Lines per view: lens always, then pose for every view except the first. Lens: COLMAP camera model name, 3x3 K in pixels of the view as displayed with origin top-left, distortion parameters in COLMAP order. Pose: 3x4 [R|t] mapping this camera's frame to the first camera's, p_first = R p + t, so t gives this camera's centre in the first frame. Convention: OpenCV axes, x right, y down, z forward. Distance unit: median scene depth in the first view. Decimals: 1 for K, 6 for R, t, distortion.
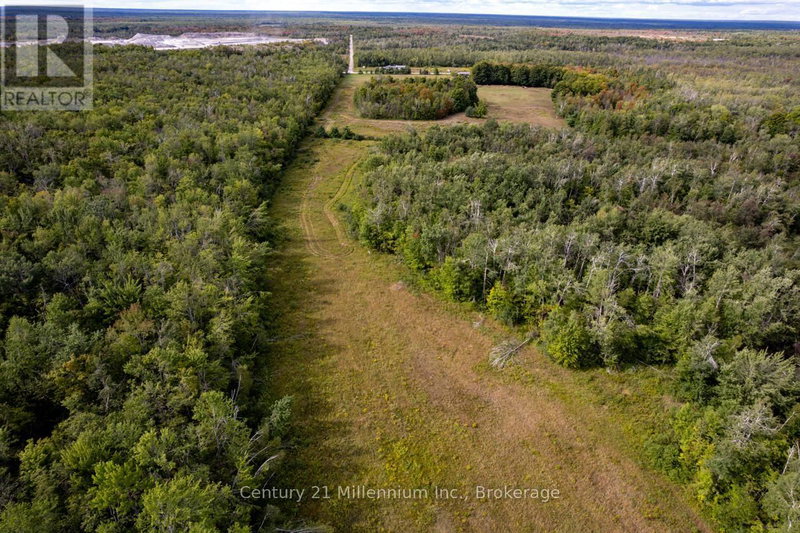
lens RADIAL K [[510.6, 0, 401.6], [0, 510.6, 265.2], [0, 0, 1]] dist [-0.084836, 0.076155]
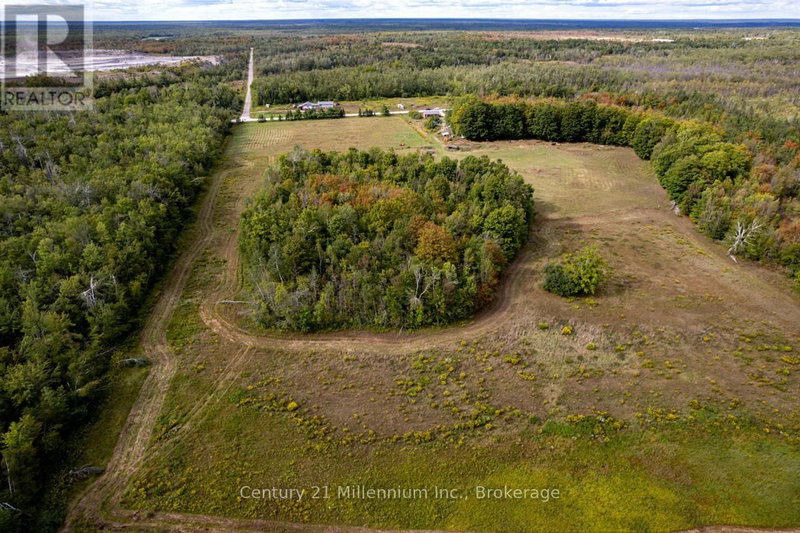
lens RADIAL K [[510.6, 0, 401.6], [0, 510.6, 265.2], [0, 0, 1]] dist [-0.084836, 0.076155]
pose [[0.985777, -0.091985, 0.140648, -0.015368], [0.093247, 0.995640, -0.002397, -0.168876], [-0.139814, 0.015478, 0.990057, 0.336321]]
